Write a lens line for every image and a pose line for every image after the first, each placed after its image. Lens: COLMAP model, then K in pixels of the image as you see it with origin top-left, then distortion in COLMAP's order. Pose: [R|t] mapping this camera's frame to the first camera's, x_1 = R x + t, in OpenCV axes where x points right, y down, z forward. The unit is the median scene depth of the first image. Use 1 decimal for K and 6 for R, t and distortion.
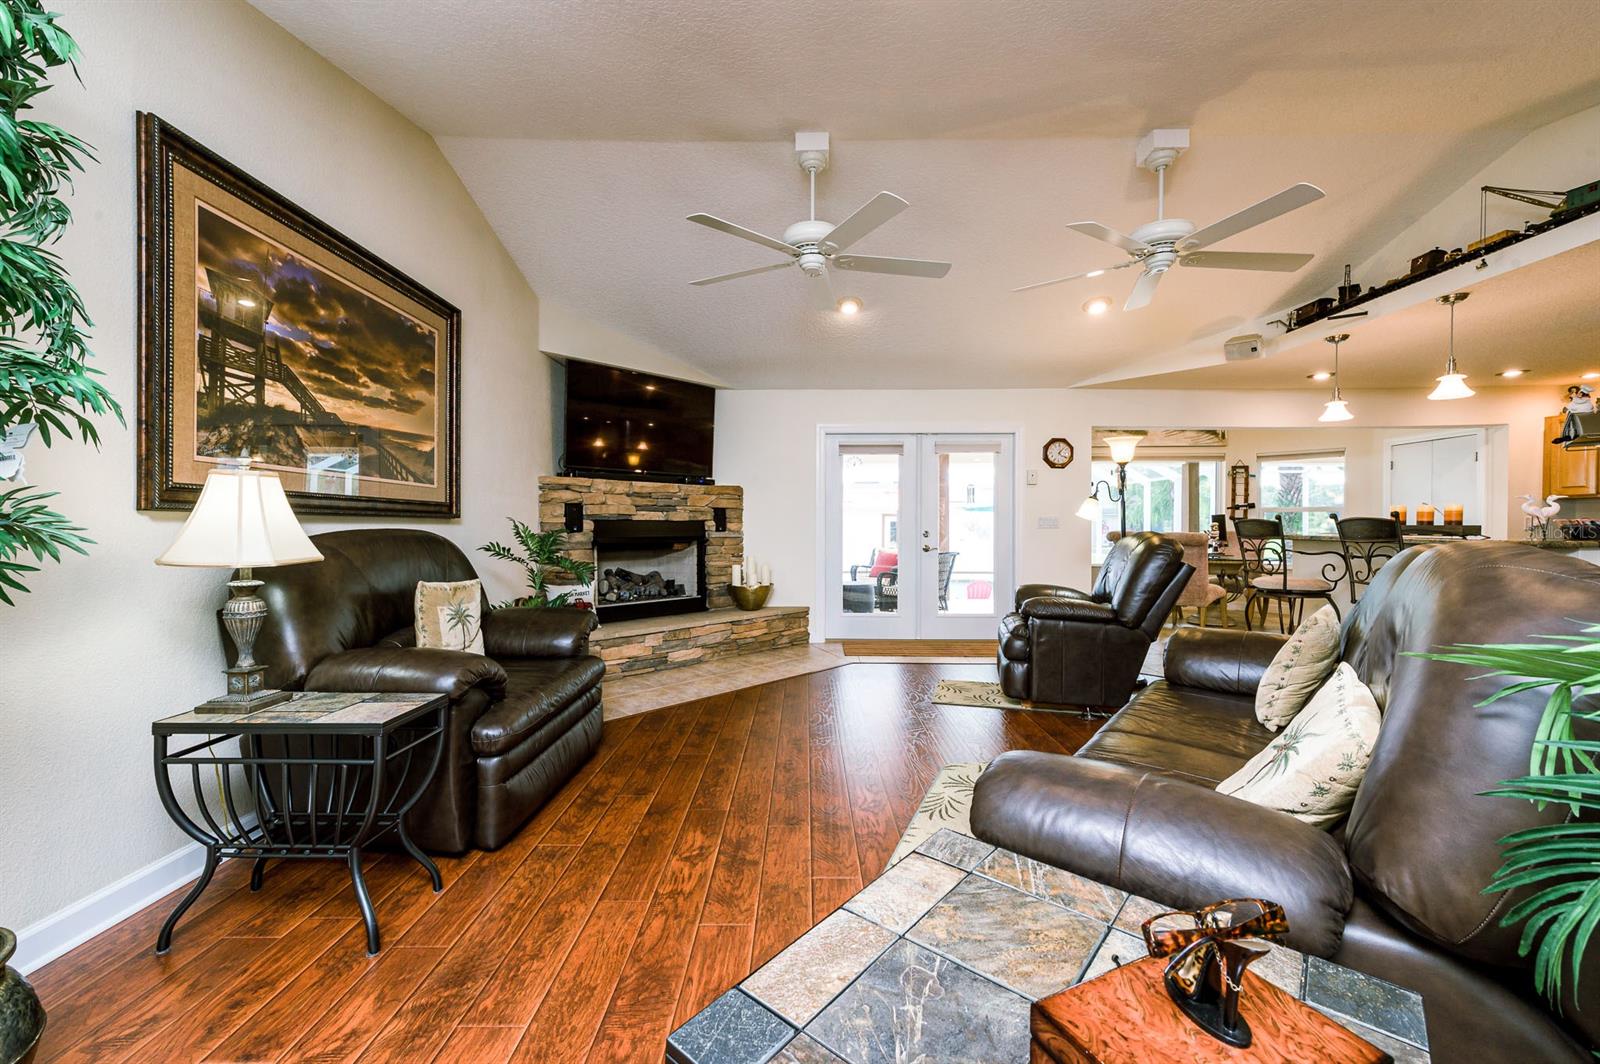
lens RADIAL K [[633.2, 0, 802.0], [0, 633.2, 531.9], [0, 0, 1]] dist [0.009965, -0.000356]
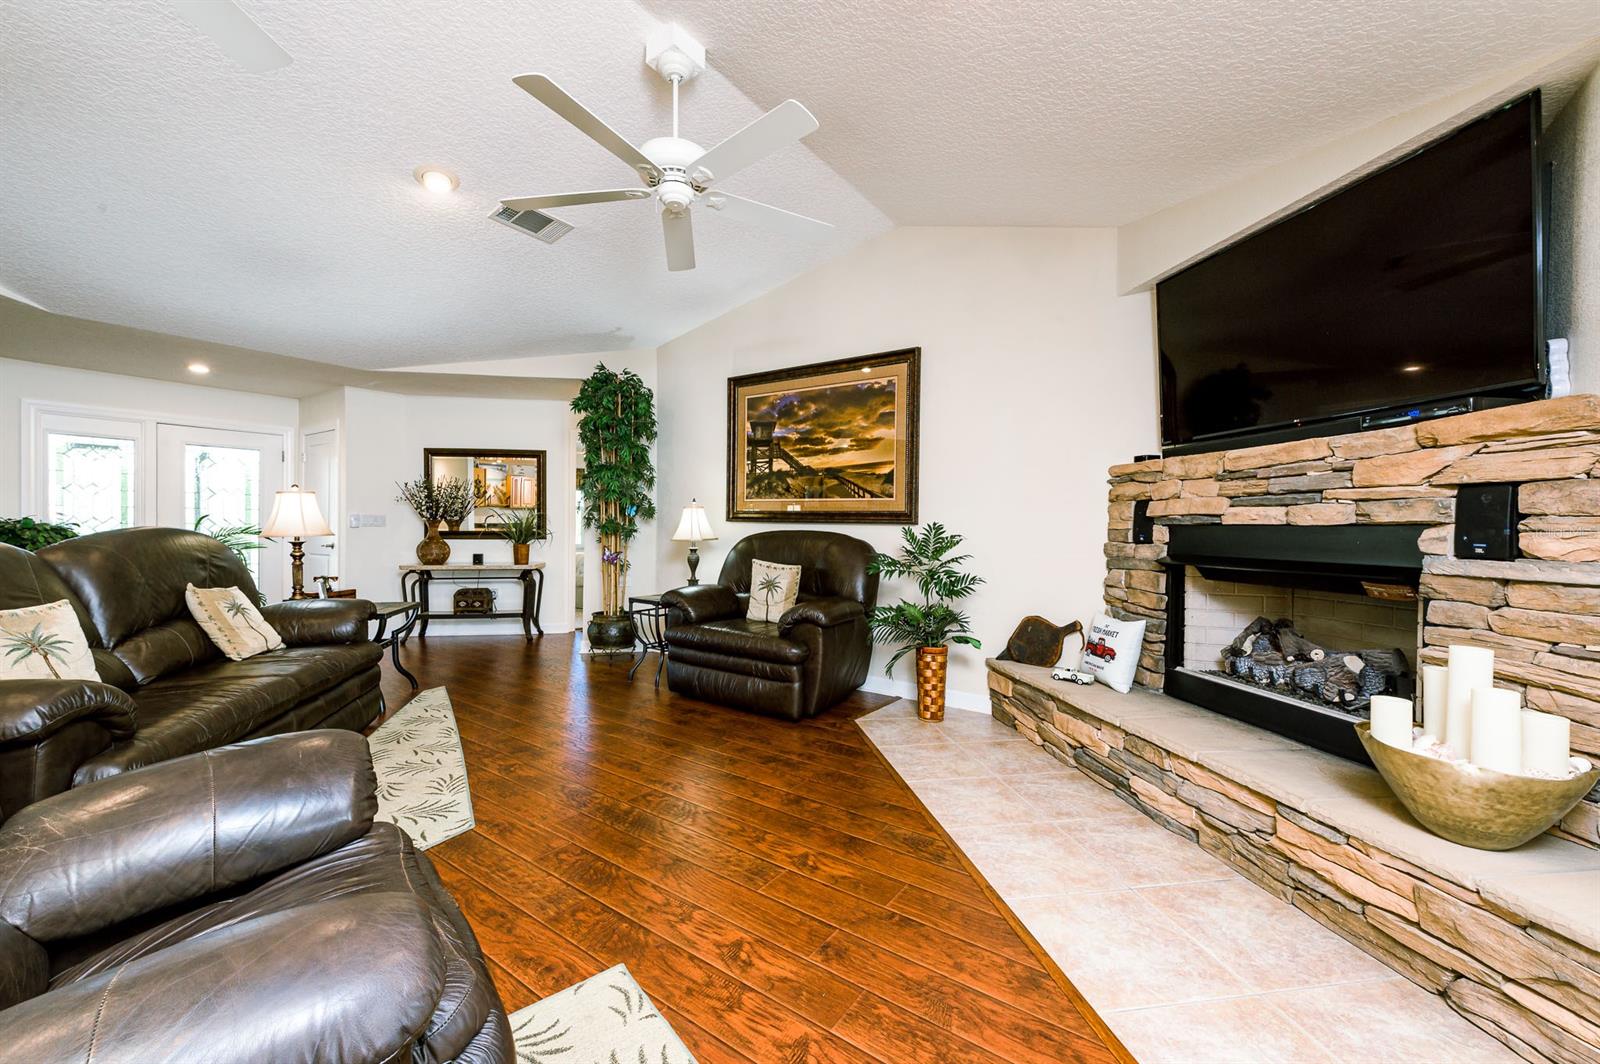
lens RADIAL K [[633.2, 0, 808.3], [0, 633.2, 530.6], [0, 0, 1]] dist [0.009965, -0.000356]
pose [[-0.575363, -0.000351, -0.817898, 0.420637], [-0.019998, 0.999707, 0.013639, -0.016007], [0.817654, 0.024204, -0.575201, 1.183629]]
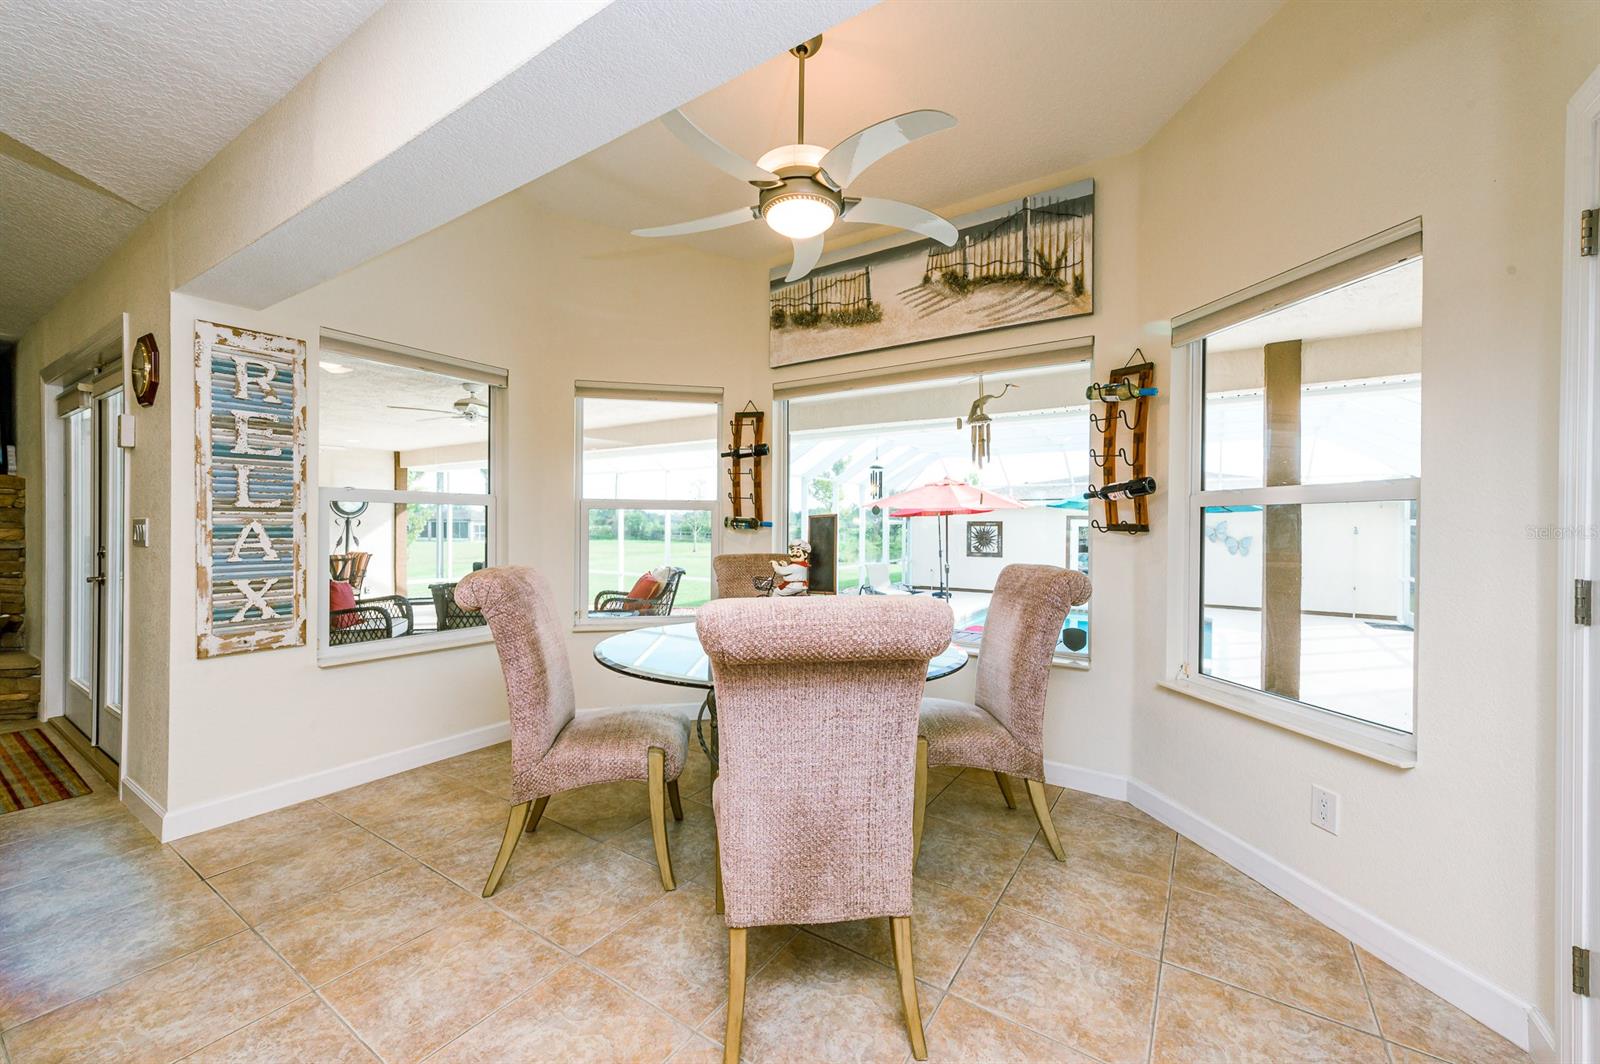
lens RADIAL K [[633.2, 0, 800.0], [0, 633.2, 528.8], [0, 0, 1]] dist [0.009965, -0.000356]
pose [[0.835858, 0.005743, -0.548915, 1.362561], [-0.011291, 0.999914, -0.006732, -0.029276], [0.548829, 0.011825, 0.835851, 1.187617]]
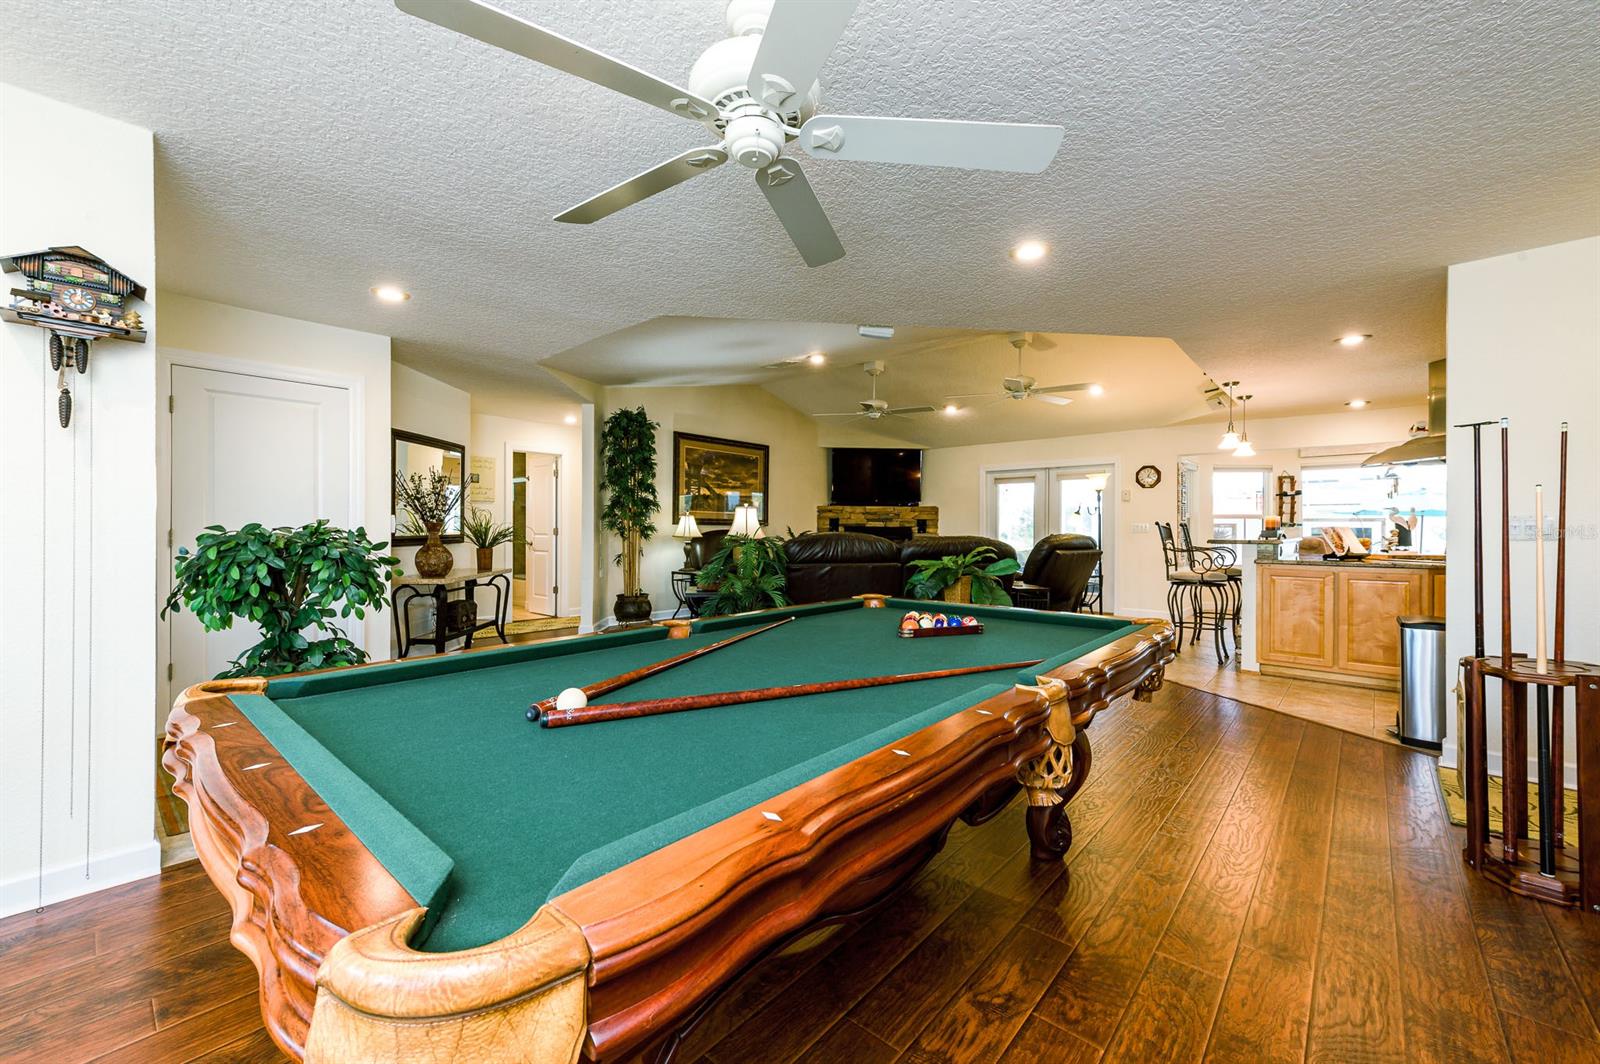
lens RADIAL K [[633.2, 0, 804.0], [0, 633.2, 528.8], [0, 0, 1]] dist [0.009965, -0.000356]
pose [[0.753742, 0.001998, -0.657168, 0.994137], [-0.012434, 0.999860, -0.011222, 0.014462], [0.657053, 0.016630, 0.753661, -0.666343]]
